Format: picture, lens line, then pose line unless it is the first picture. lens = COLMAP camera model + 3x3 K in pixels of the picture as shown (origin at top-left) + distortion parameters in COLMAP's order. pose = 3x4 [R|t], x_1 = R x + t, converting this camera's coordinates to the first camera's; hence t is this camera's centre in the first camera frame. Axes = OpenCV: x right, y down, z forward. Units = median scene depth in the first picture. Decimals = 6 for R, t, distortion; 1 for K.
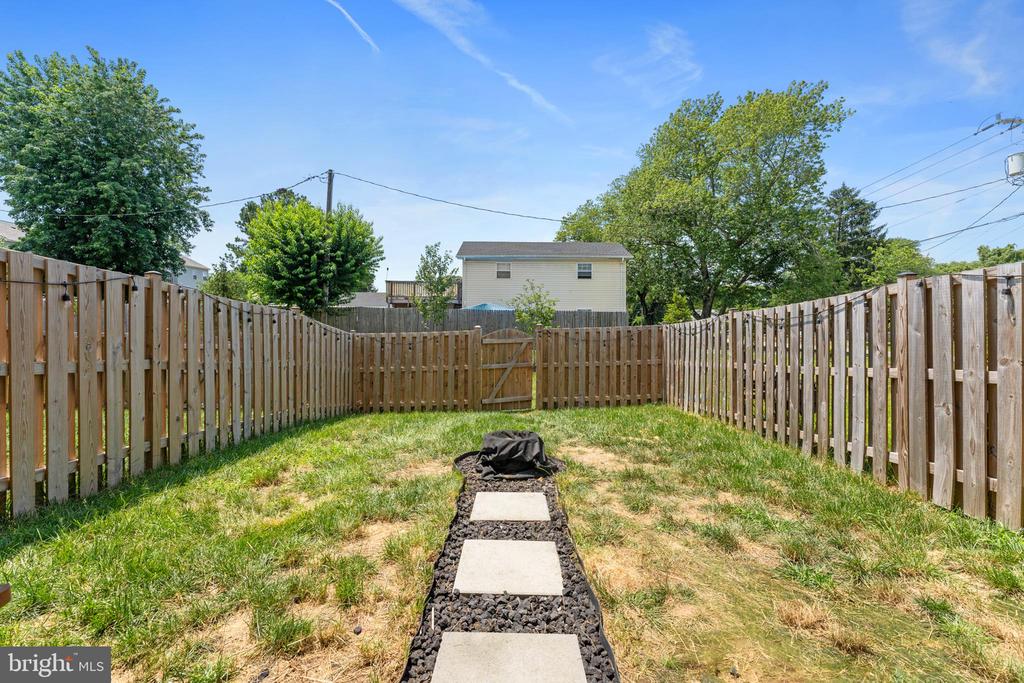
lens RADIAL K [[423.7, 0, 512.2], [0, 423.7, 315.9], [0, 0, 1]] dist [0.000878, -0.000338]
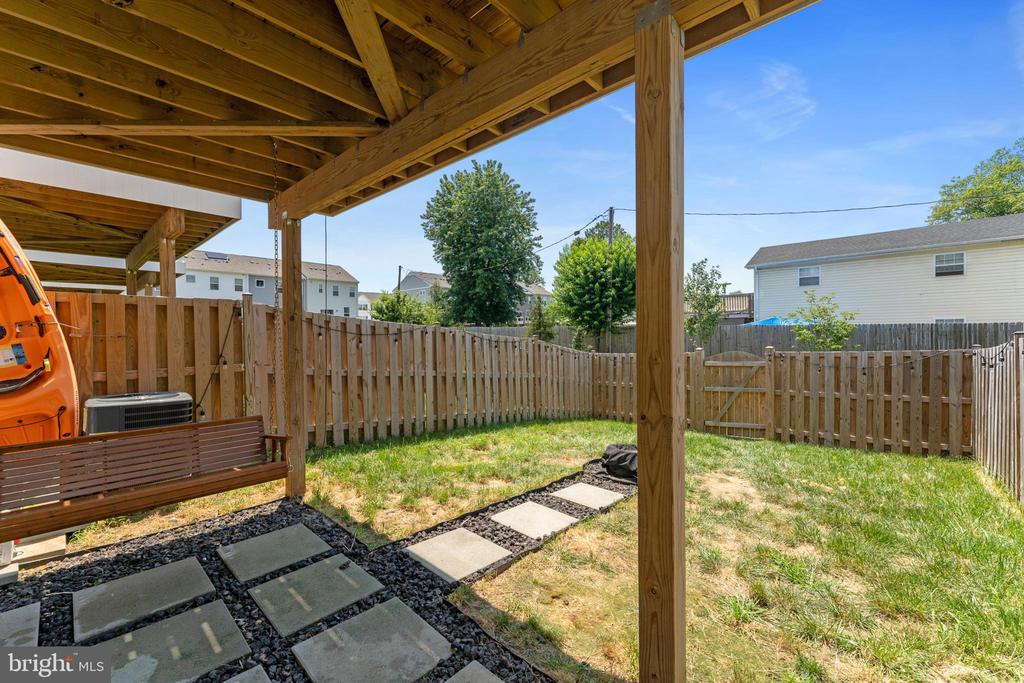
lens RADIAL K [[418.8, 0, 507.0], [0, 418.8, 331.1], [0, 0, 1]] dist [0.001712, 0.000039]
pose [[0.721452, -0.017245, -0.692250, 0.282565], [0.022886, 0.999738, -0.001053, -0.026287], [0.692086, -0.015083, 0.721657, -0.042477]]
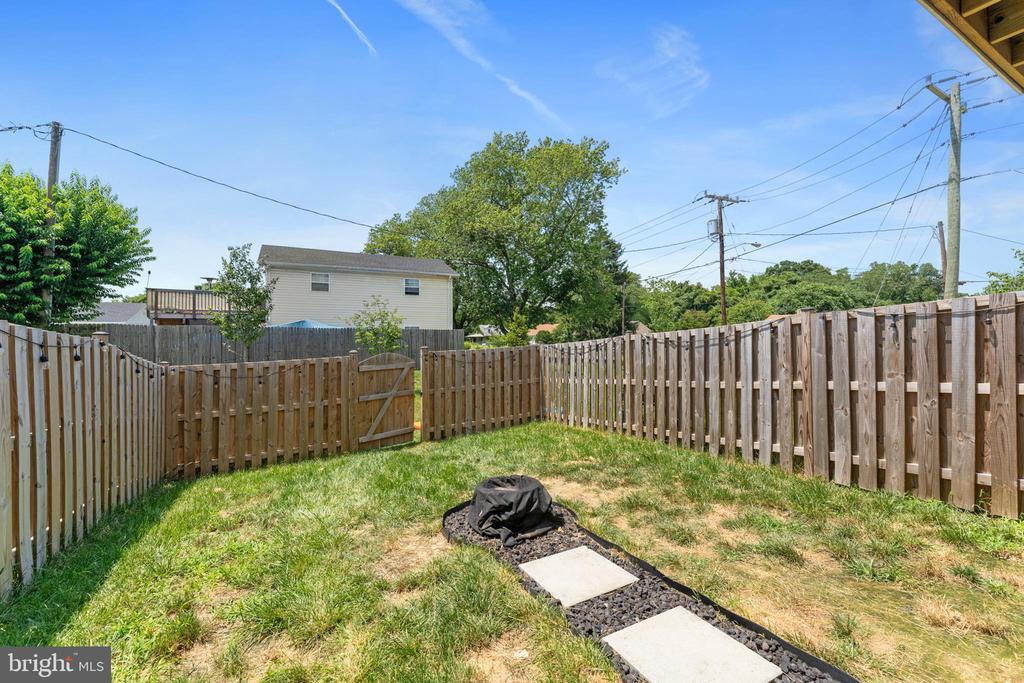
lens RADIAL K [[418.8, 0, 507.0], [0, 418.8, 331.1], [0, 0, 1]] dist [0.001712, 0.000039]
pose [[0.882647, -0.005495, 0.470004, -0.203010], [0.004821, 0.999985, 0.002639, -0.015708], [-0.470011, -0.000063, 0.882660, 0.125962]]
